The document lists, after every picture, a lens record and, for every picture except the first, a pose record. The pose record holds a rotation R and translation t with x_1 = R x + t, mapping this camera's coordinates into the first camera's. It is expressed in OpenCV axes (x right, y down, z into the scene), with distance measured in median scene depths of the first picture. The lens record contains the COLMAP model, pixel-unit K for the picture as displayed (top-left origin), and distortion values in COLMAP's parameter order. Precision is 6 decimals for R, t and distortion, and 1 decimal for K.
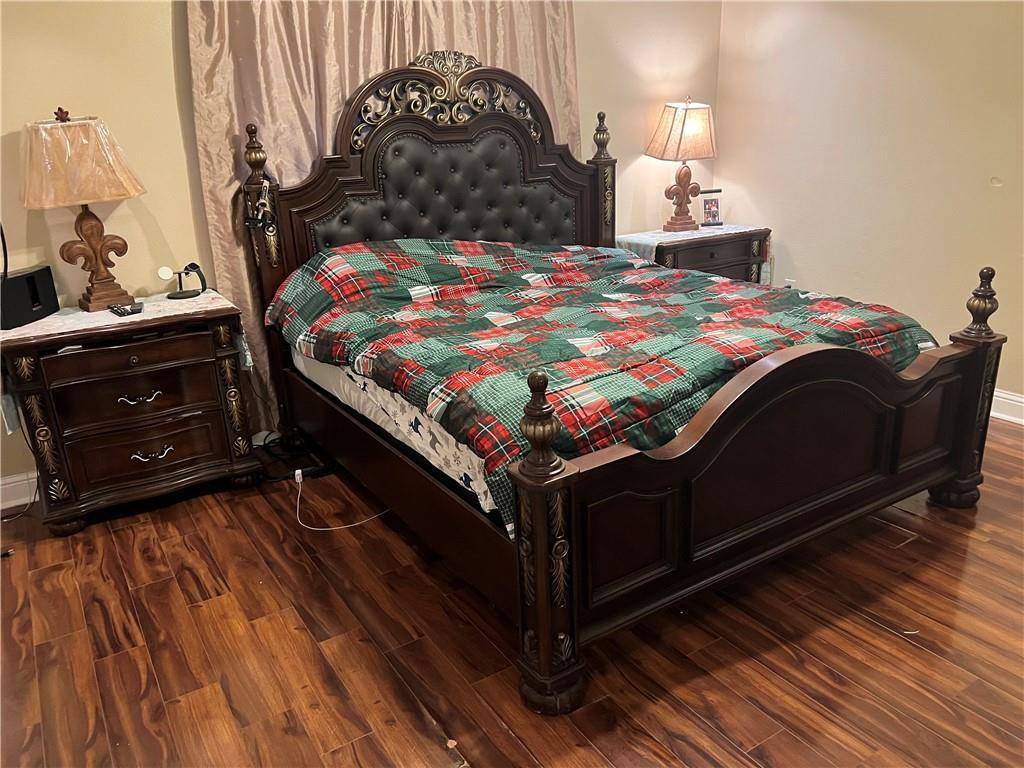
lens RADIAL K [[765.2, 0, 518.2], [0, 765.2, 389.6], [0, 0, 1]] dist [0.061936, -0.065146]
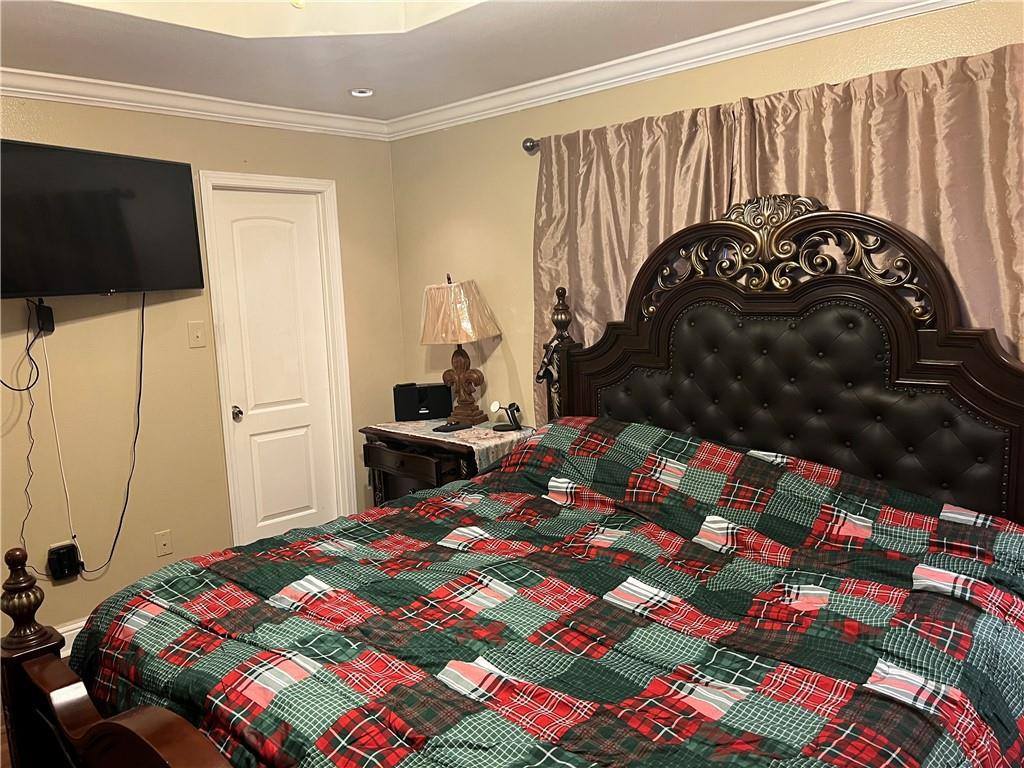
lens RADIAL K [[765.2, 0, 518.2], [0, 765.2, 389.6], [0, 0, 1]] dist [0.061936, -0.065146]
pose [[0.230497, 0.175375, -0.957139, 0.597234], [-0.298189, 0.949033, 0.102080, -0.277942], [0.926258, 0.261879, 0.271044, 0.653625]]
